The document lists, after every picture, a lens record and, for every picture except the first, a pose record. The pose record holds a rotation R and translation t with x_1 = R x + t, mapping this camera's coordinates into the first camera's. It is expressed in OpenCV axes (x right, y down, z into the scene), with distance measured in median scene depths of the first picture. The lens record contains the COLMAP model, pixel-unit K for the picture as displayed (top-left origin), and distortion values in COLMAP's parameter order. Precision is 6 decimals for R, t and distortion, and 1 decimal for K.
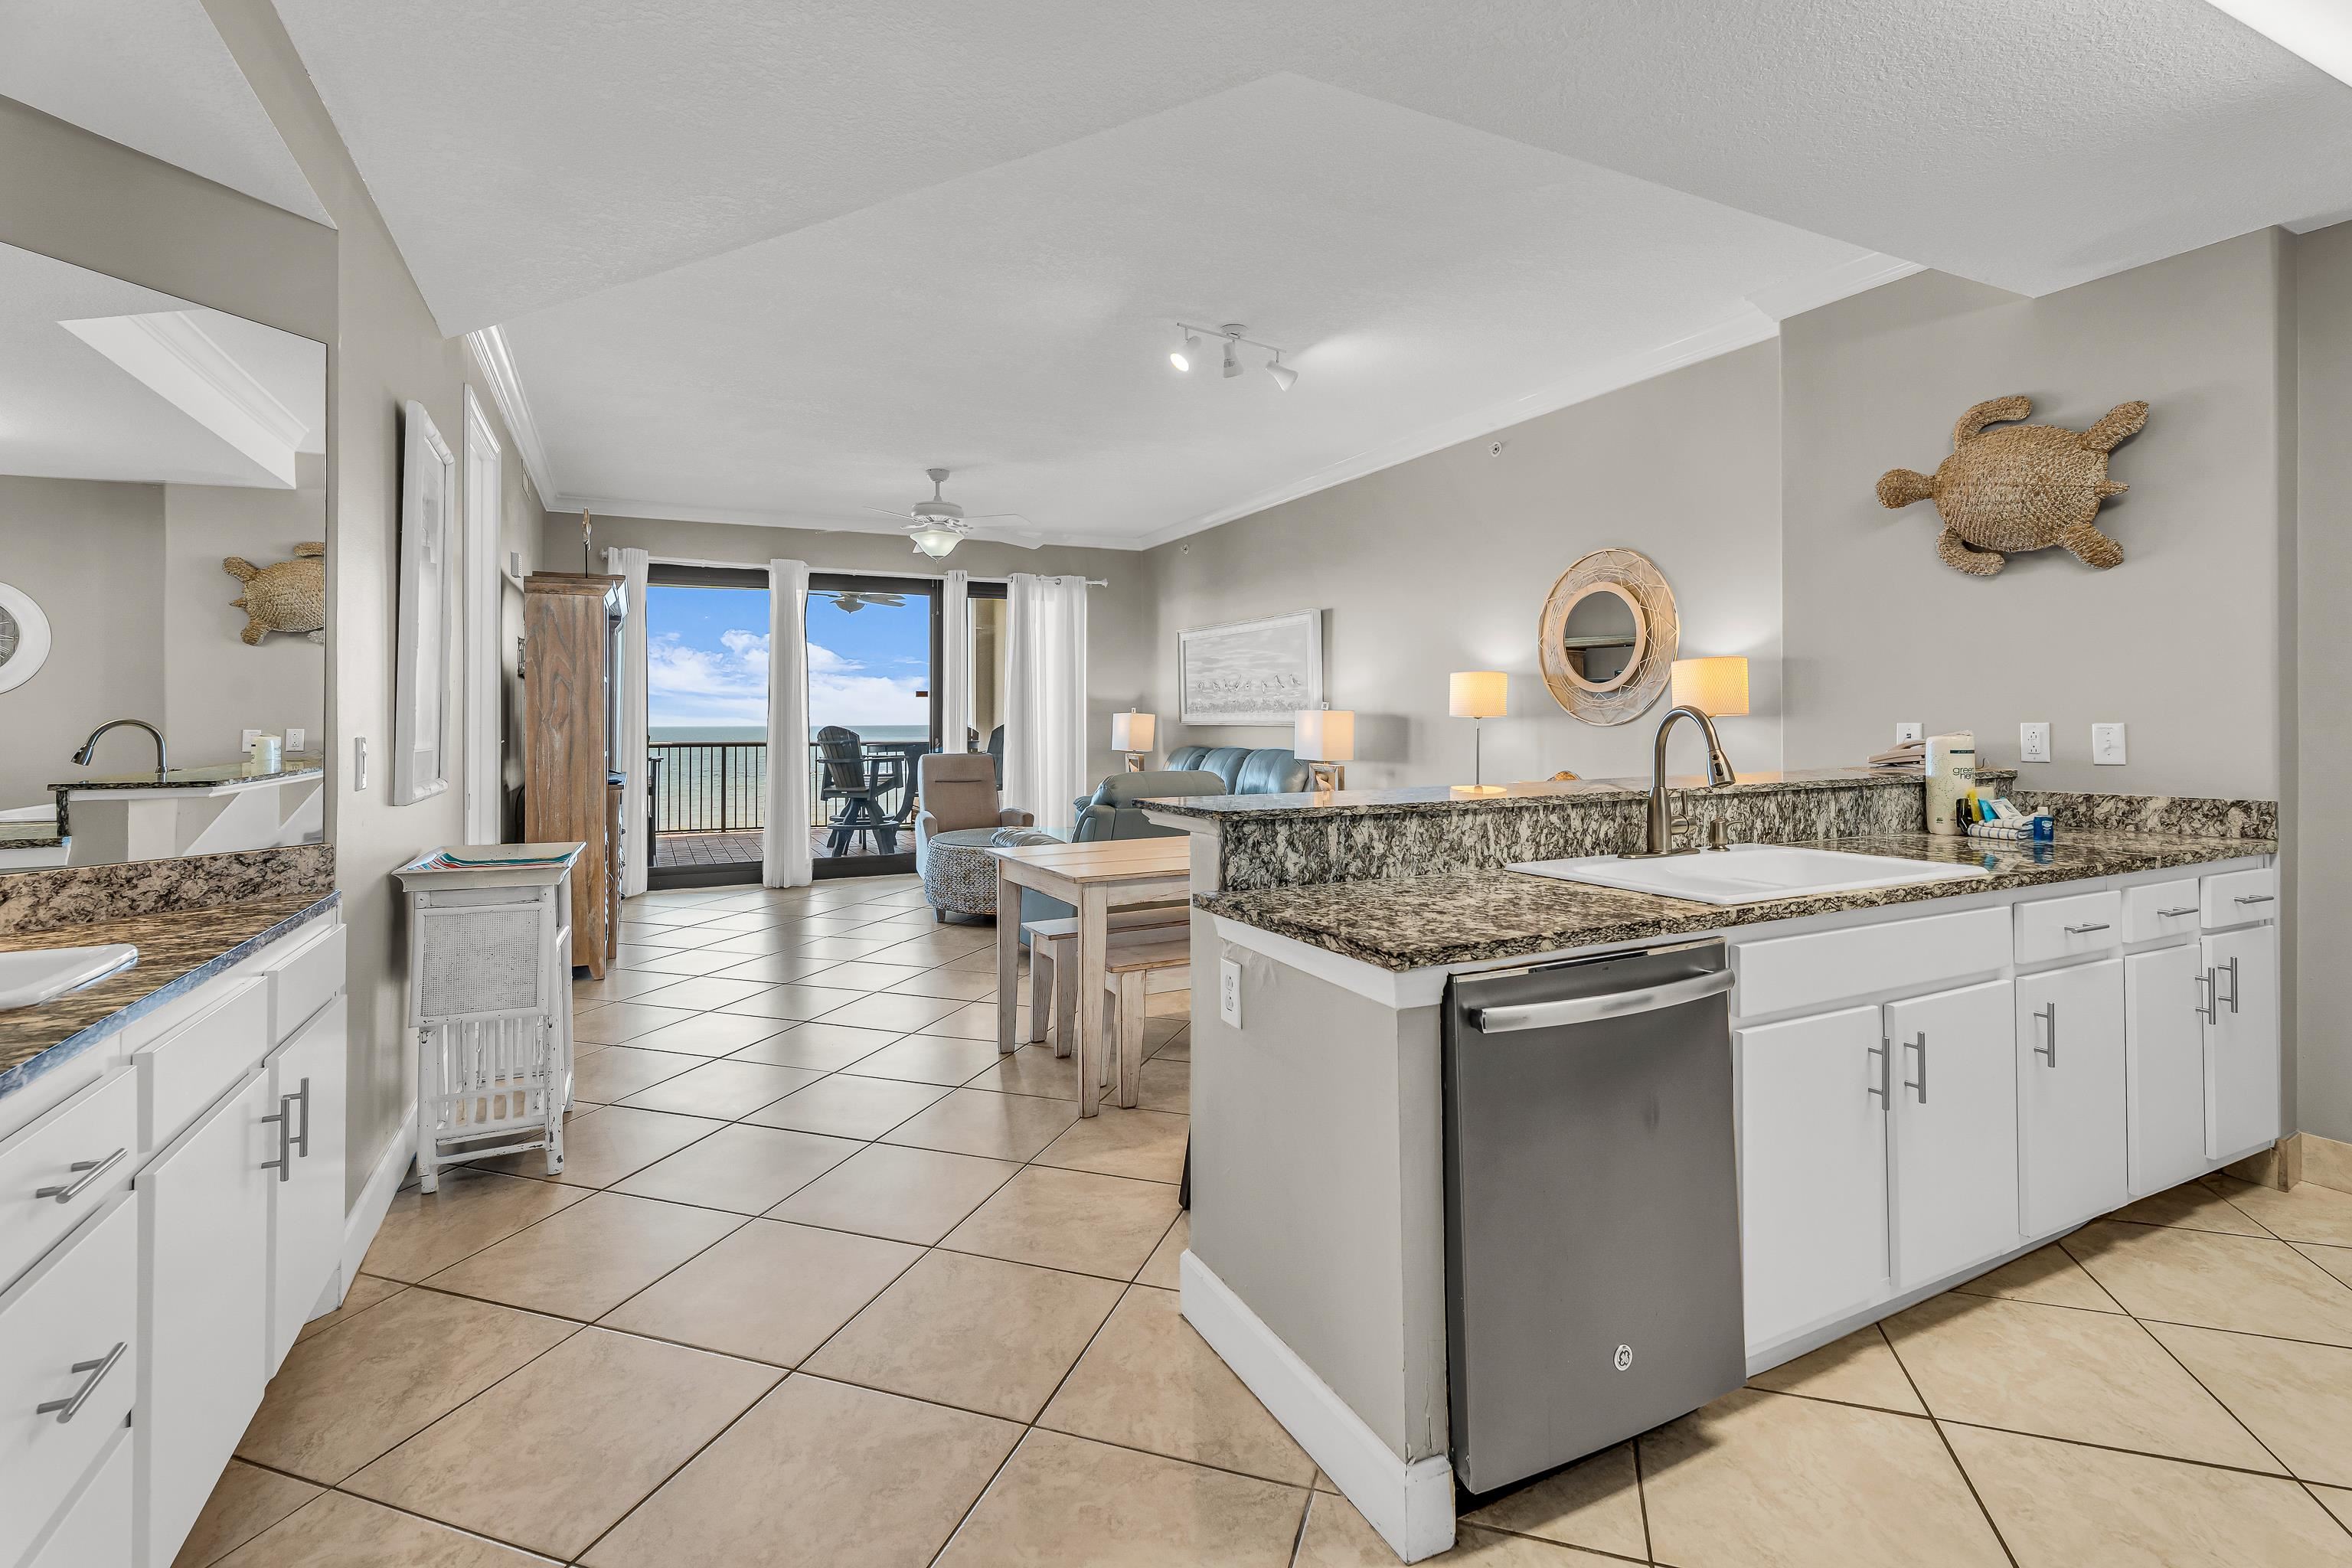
lens RADIAL K [[1074.9, 0, 1181.0], [0, 1074.9, 706.6], [0, 0, 1]] dist [0.000321, 0.000032]
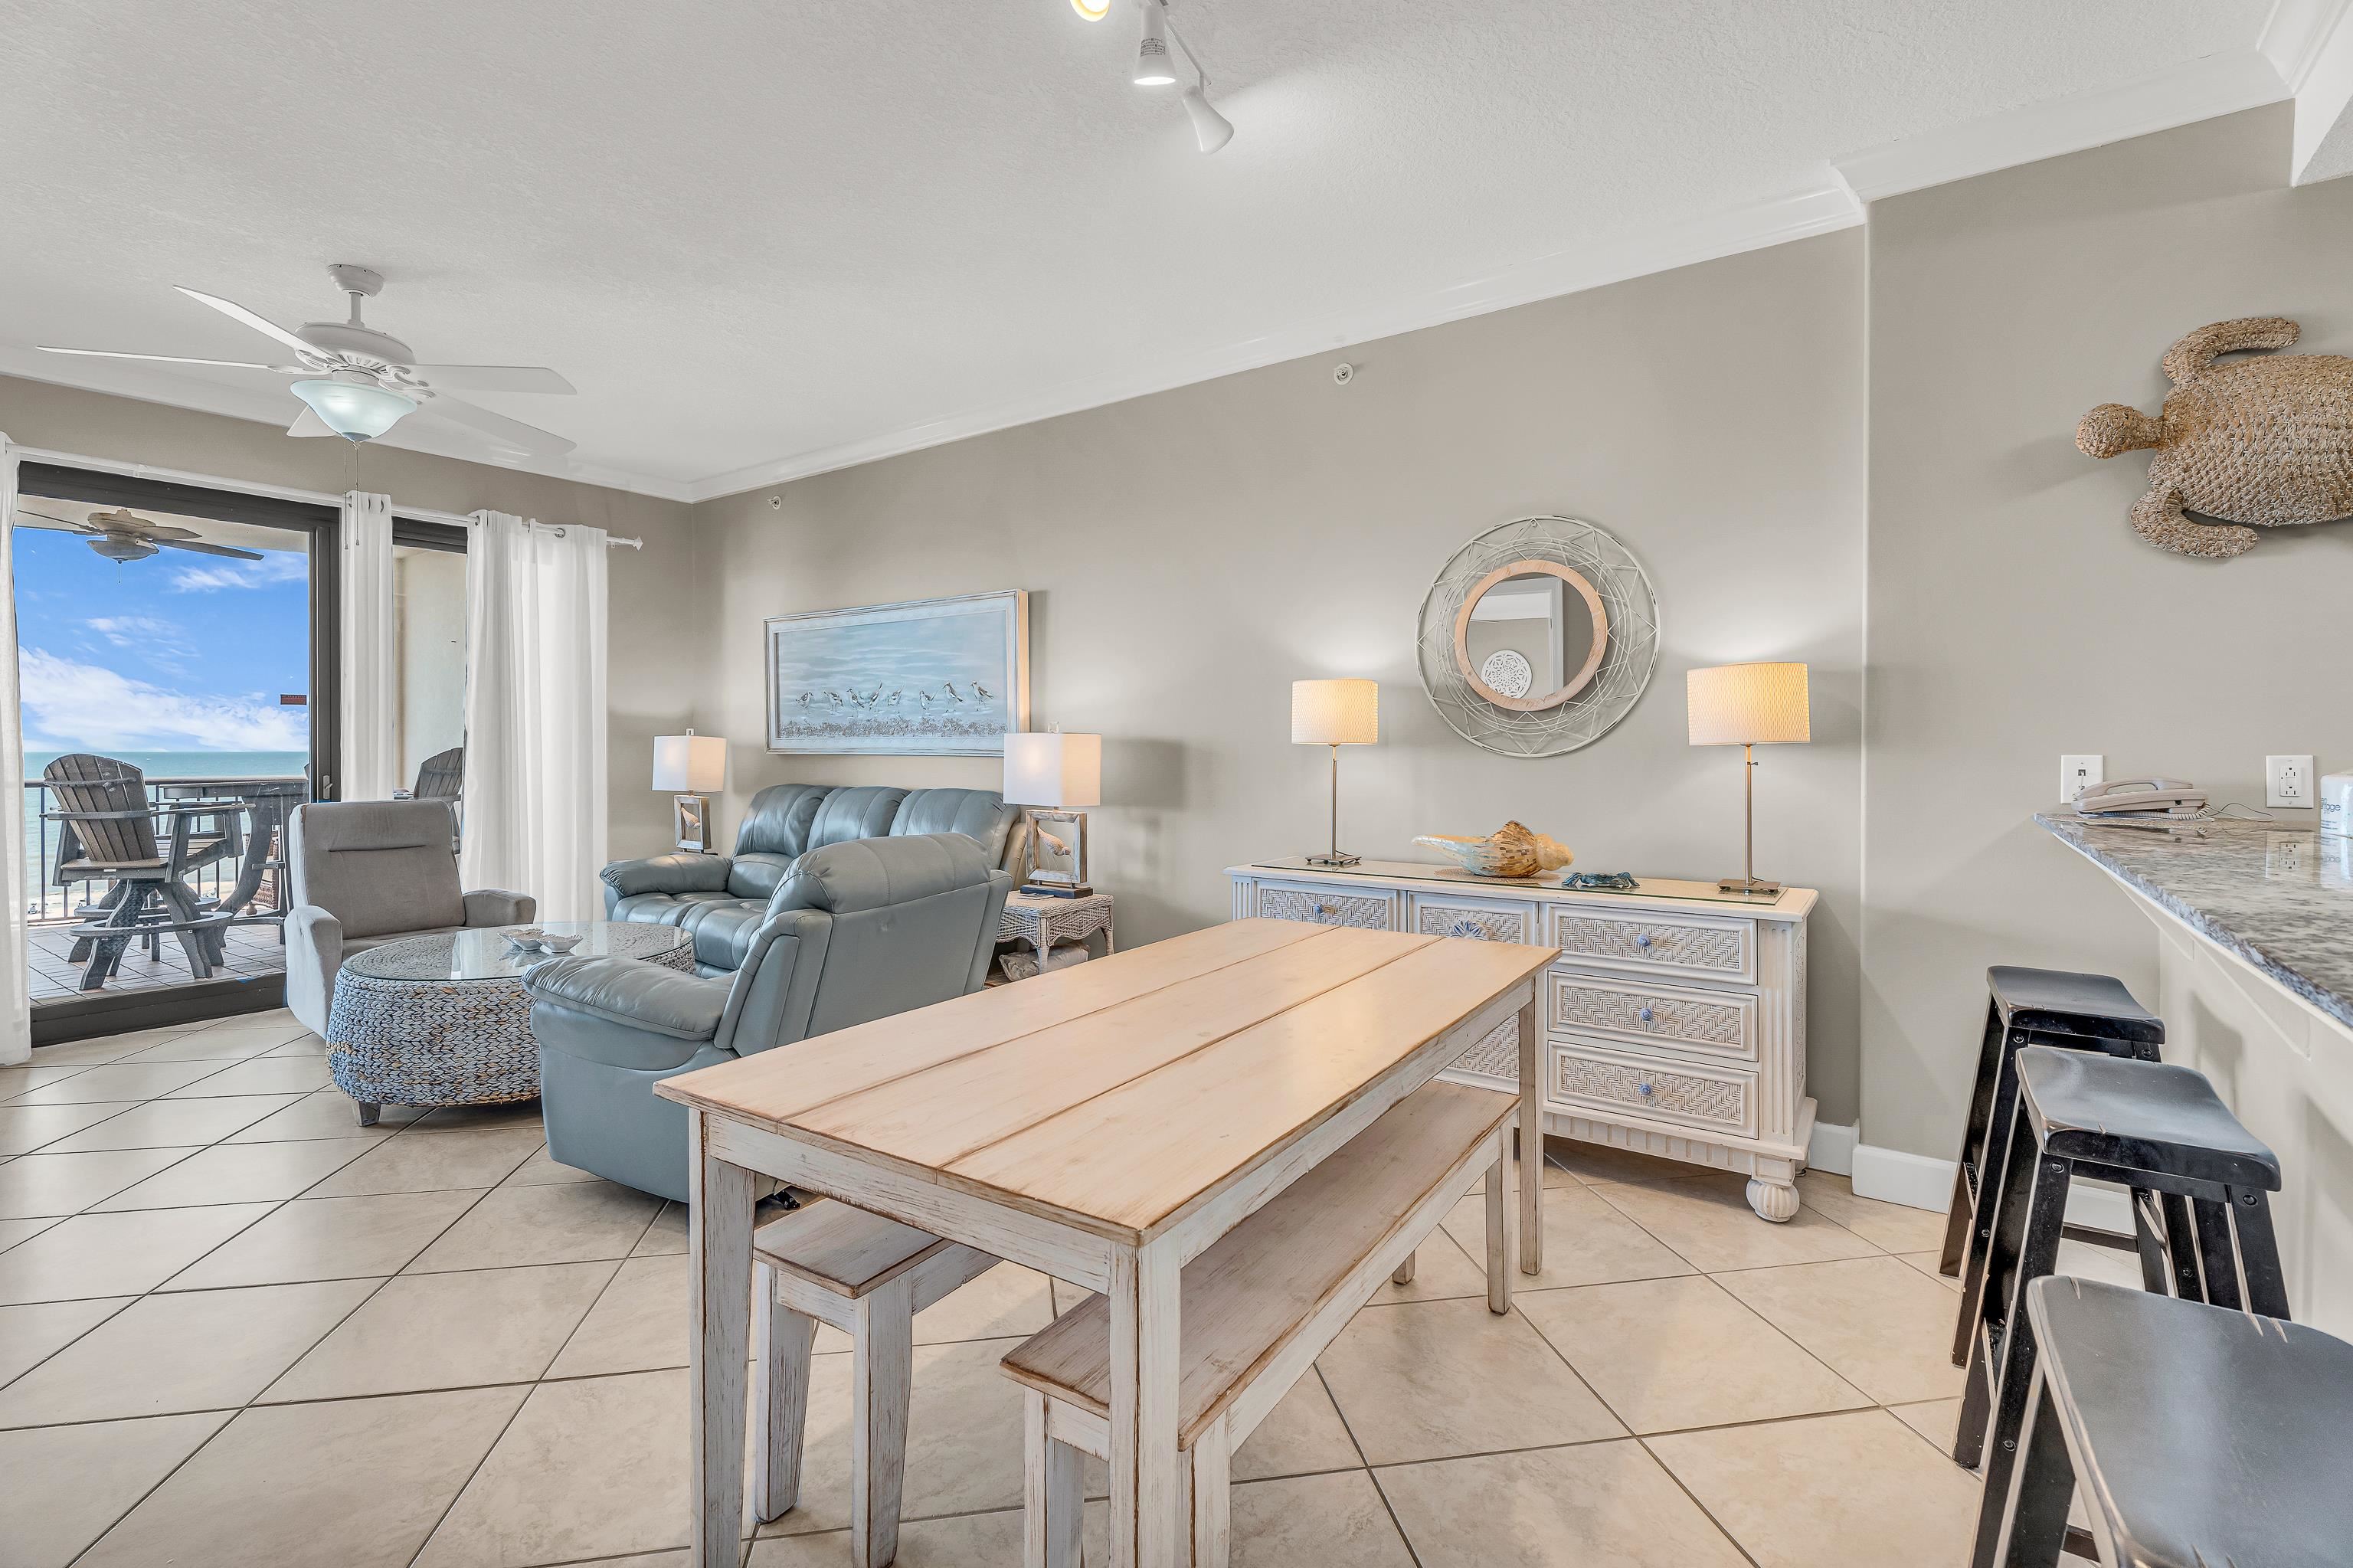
lens RADIAL K [[1055.4, 0, 1176.1], [0, 1055.4, 752.9], [0, 0, 1]] dist [0.001861, 0.000326]
pose [[0.881231, 0.001178, 0.472685, -0.096601], [-0.009514, 0.999839, 0.015246, 0.003848], [-0.472590, -0.017932, 0.881100, 0.288439]]
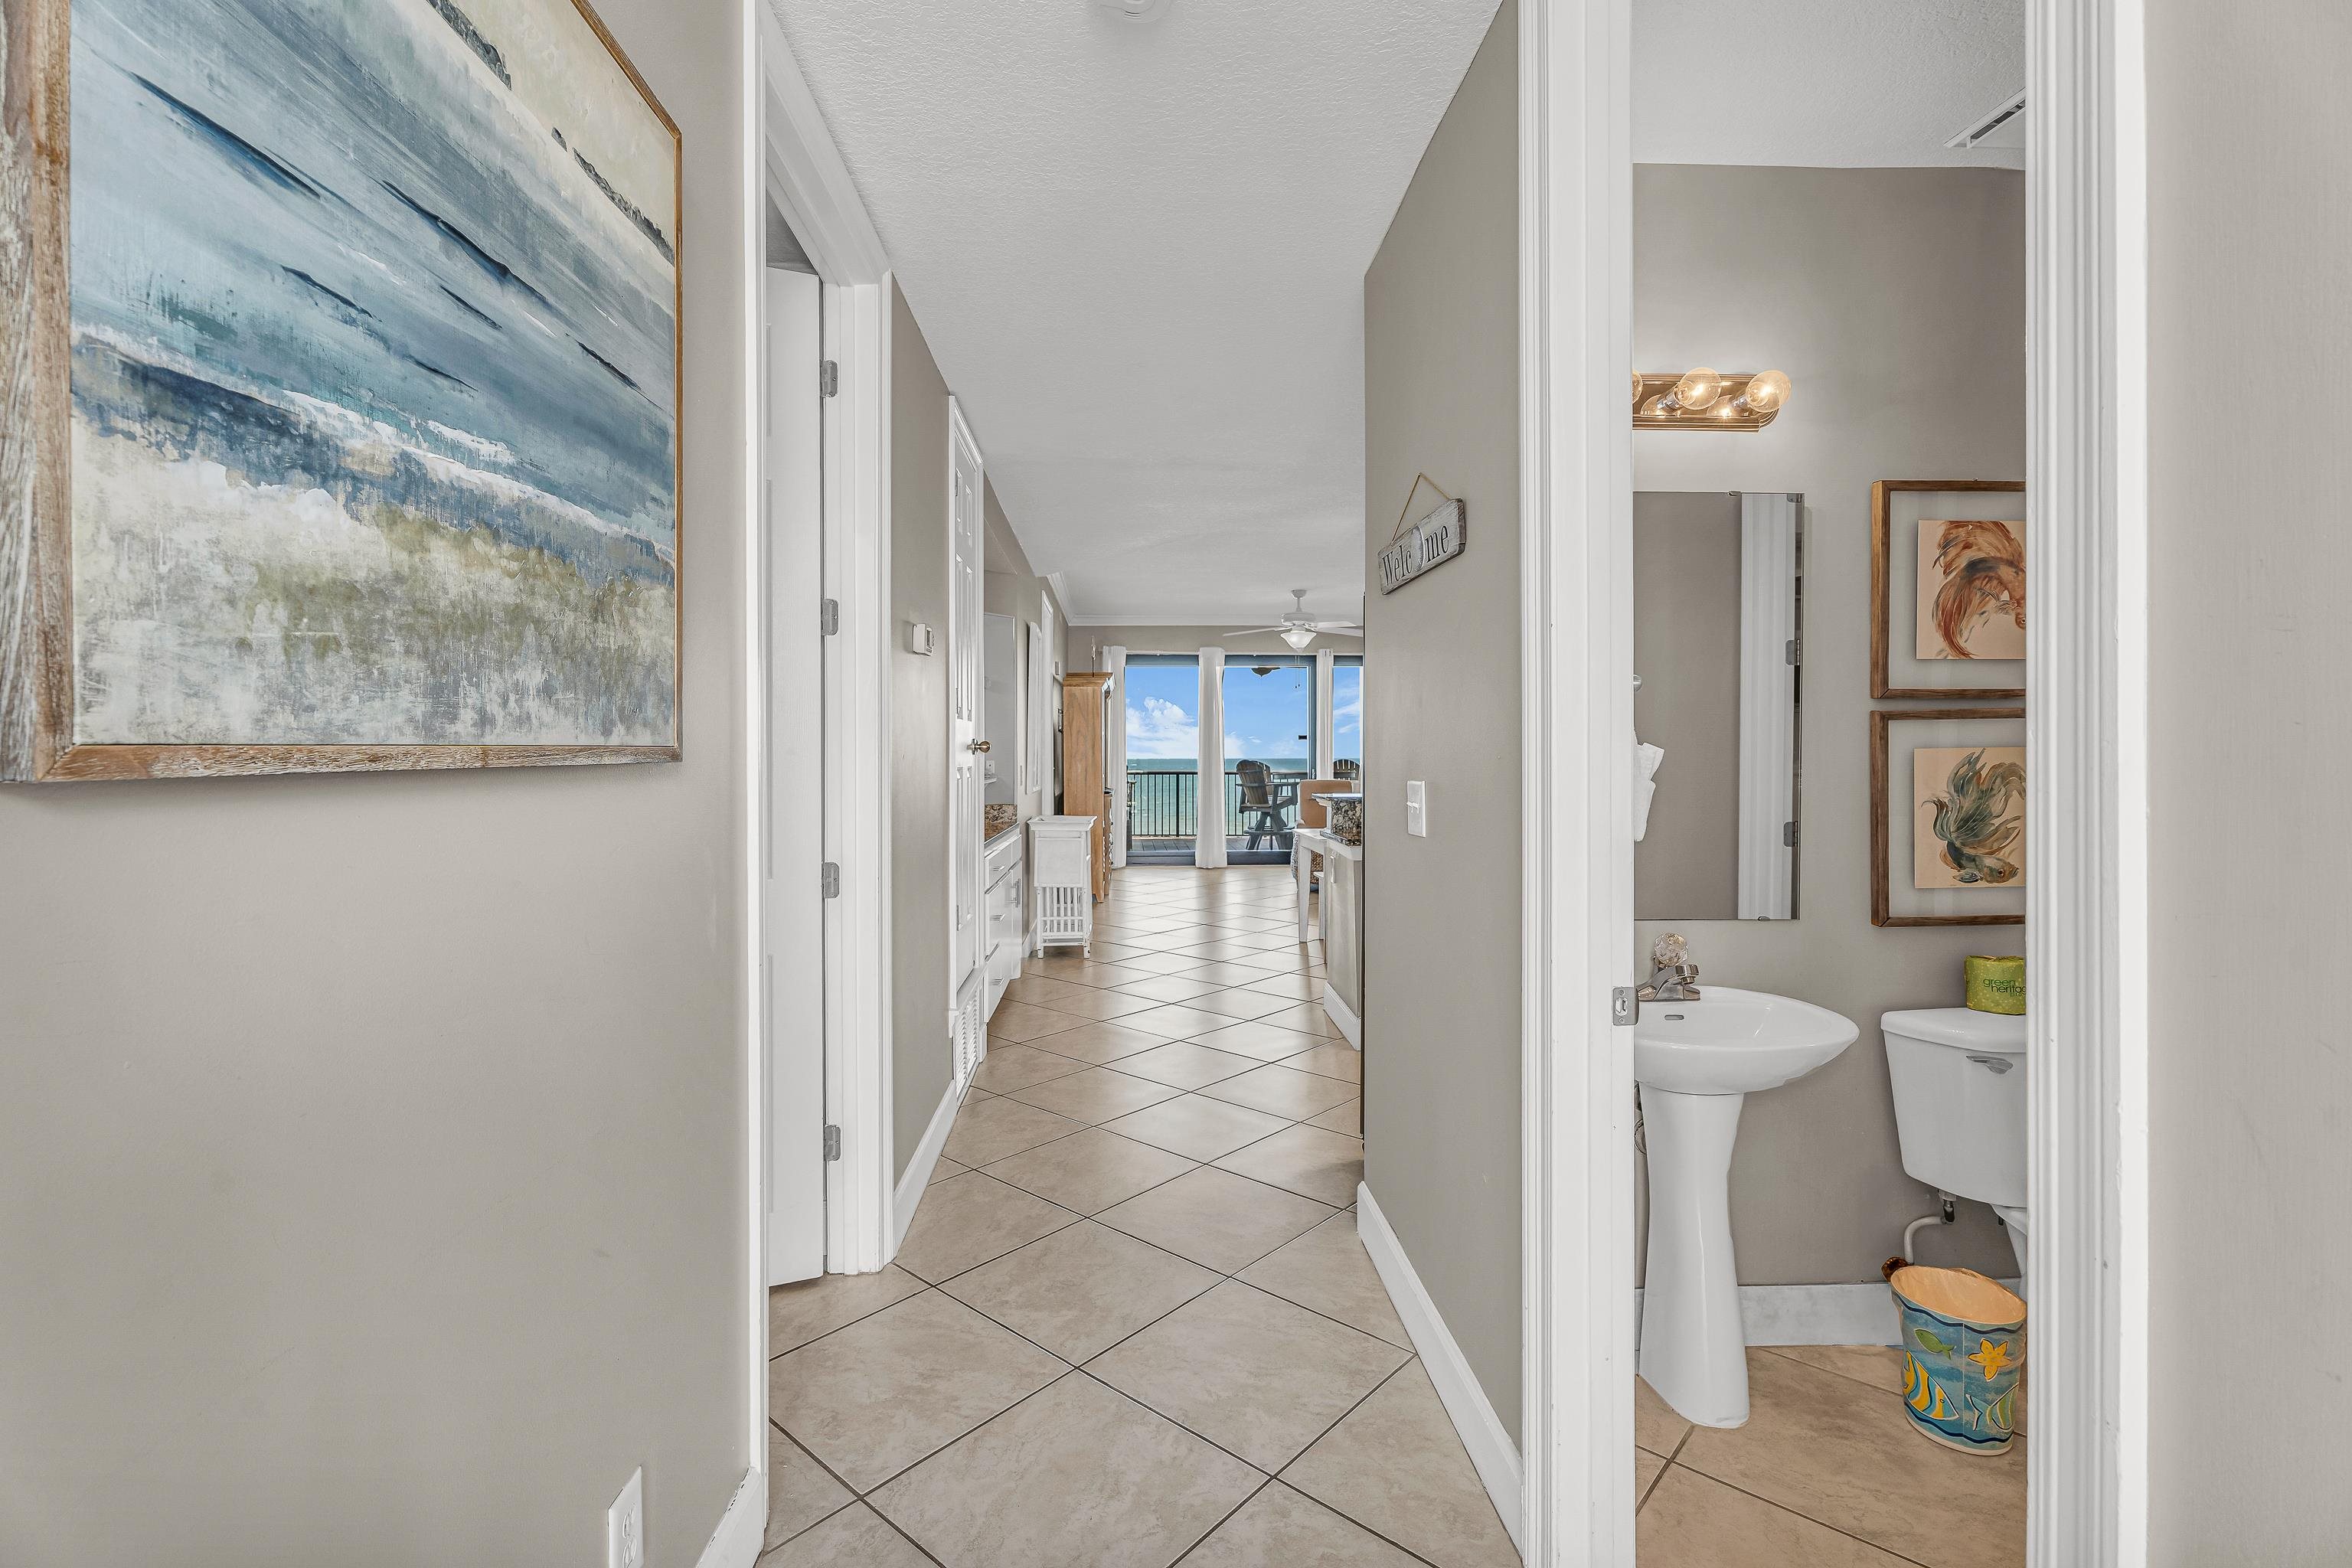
lens RADIAL K [[1068.0, 0, 1175.6], [0, 1068.0, 742.1], [0, 0, 1]] dist [-0.000388, 0.000294]
pose [[0.913926, -0.003539, -0.405865, 0.180295], [0.004702, 0.999987, 0.001867, -0.008560], [0.405853, -0.003615, 0.913931, -0.350599]]
